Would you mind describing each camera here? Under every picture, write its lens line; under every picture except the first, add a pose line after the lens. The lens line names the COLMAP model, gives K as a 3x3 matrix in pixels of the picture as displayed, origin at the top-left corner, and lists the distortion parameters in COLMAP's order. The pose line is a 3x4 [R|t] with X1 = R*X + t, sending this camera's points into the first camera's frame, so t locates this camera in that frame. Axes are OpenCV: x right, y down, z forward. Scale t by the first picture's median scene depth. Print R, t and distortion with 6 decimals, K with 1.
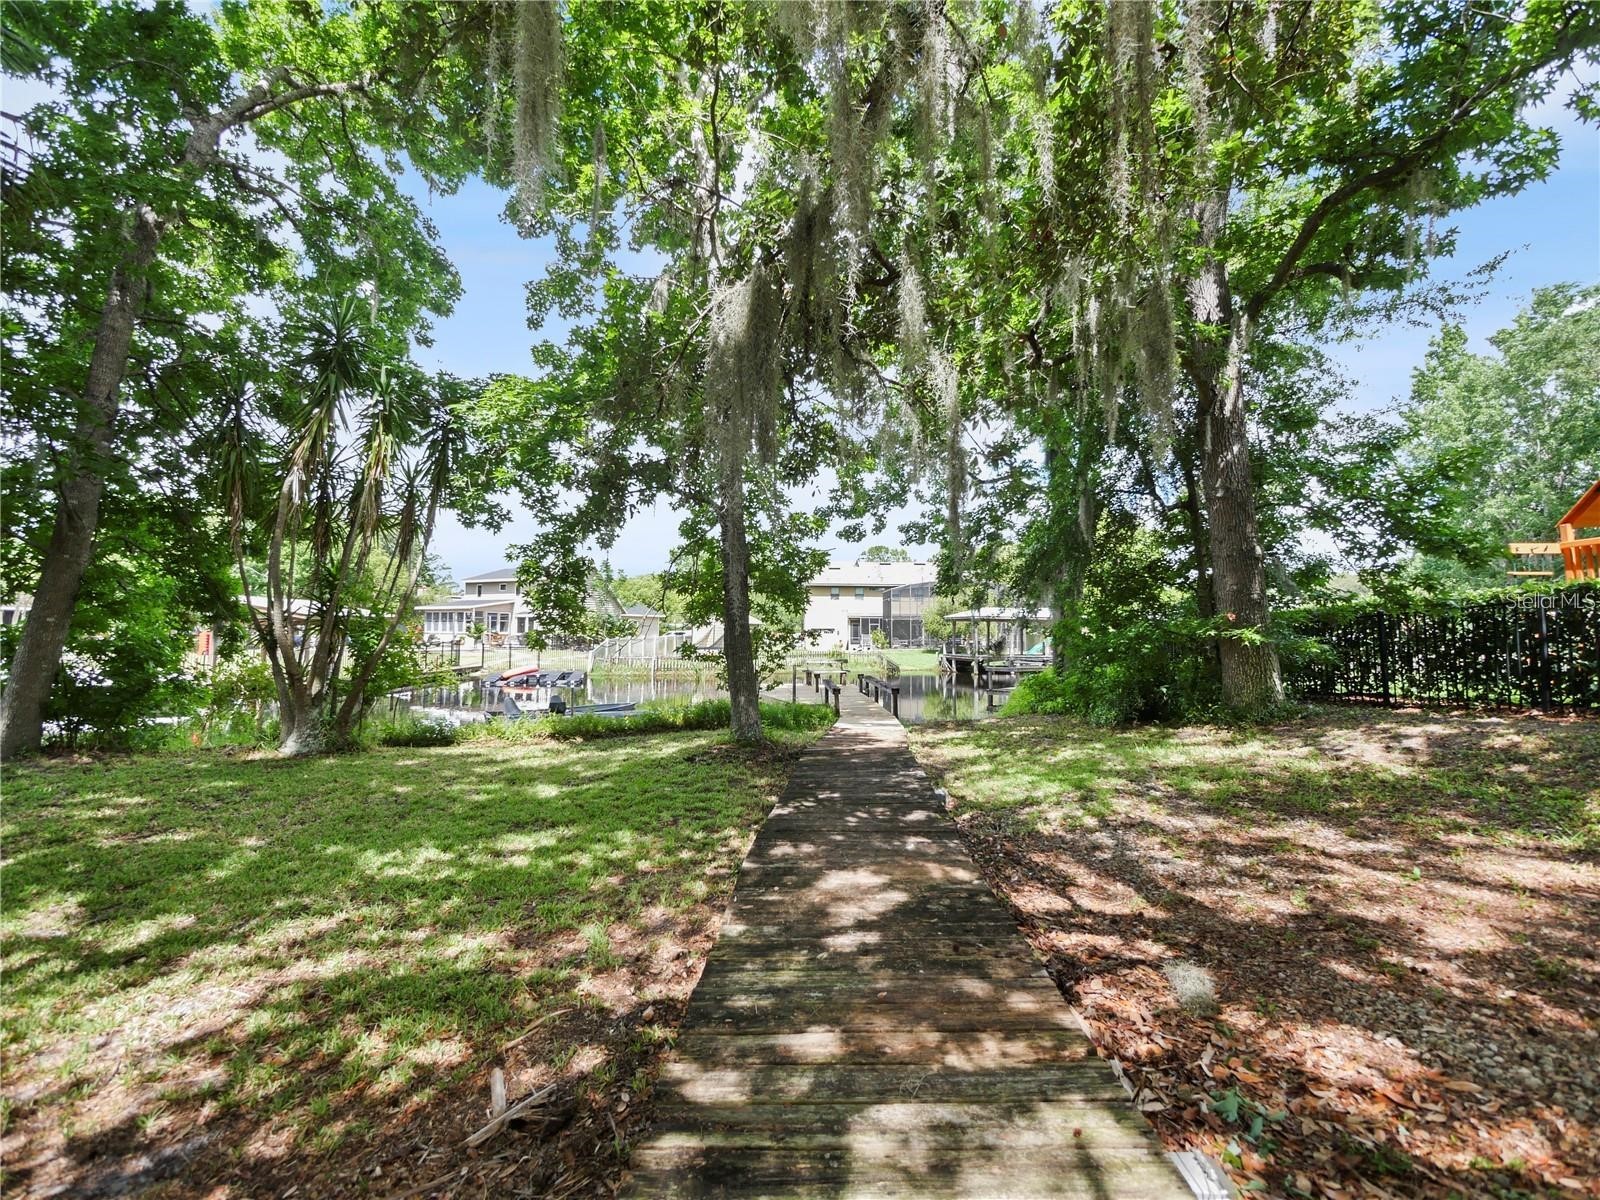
lens RADIAL K [[693.6, 0, 800.0], [0, 693.6, 600.0], [0, 0, 1]] dist [-0.002435, -0.000503]
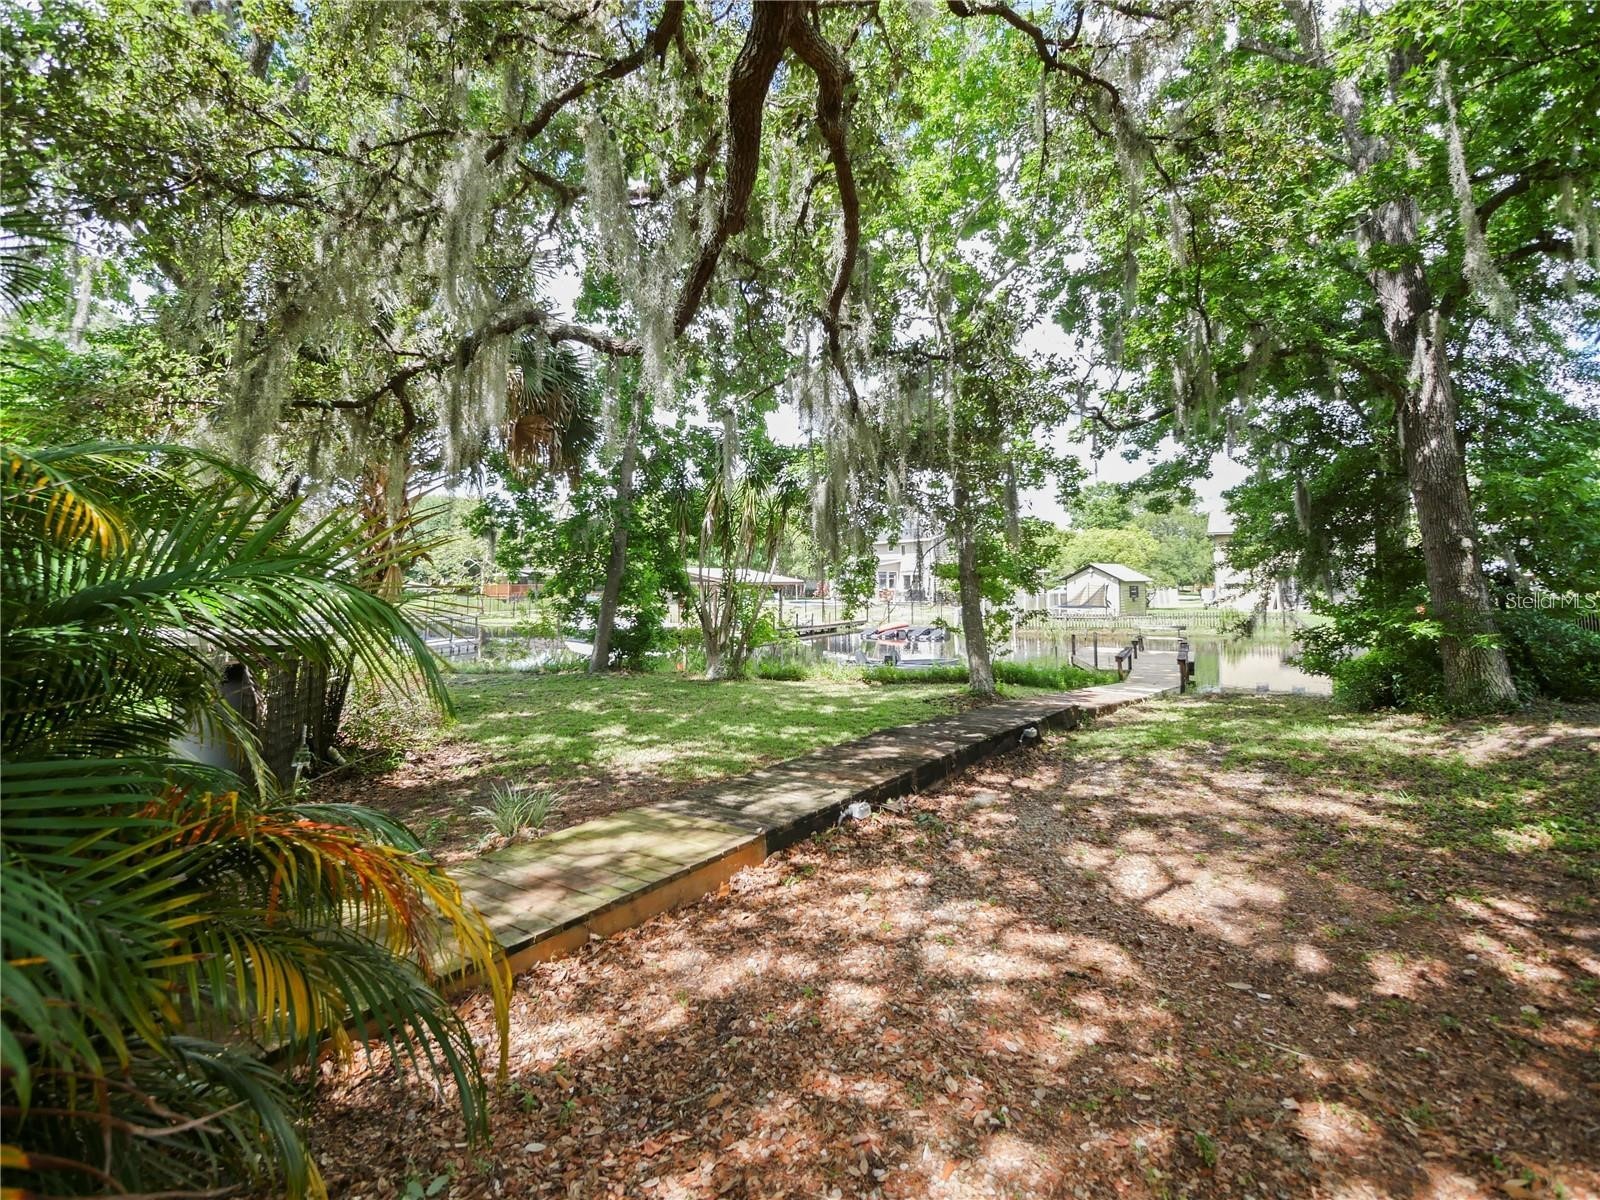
lens RADIAL K [[679.7, 0, 793.2], [0, 679.7, 579.1], [0, 0, 1]] dist [-0.003651, -0.000521]
pose [[0.850367, -0.007400, -0.526137, 0.296361], [0.025197, 0.999327, 0.026670, -0.058074], [0.525586, -0.035937, 0.849981, -0.290072]]
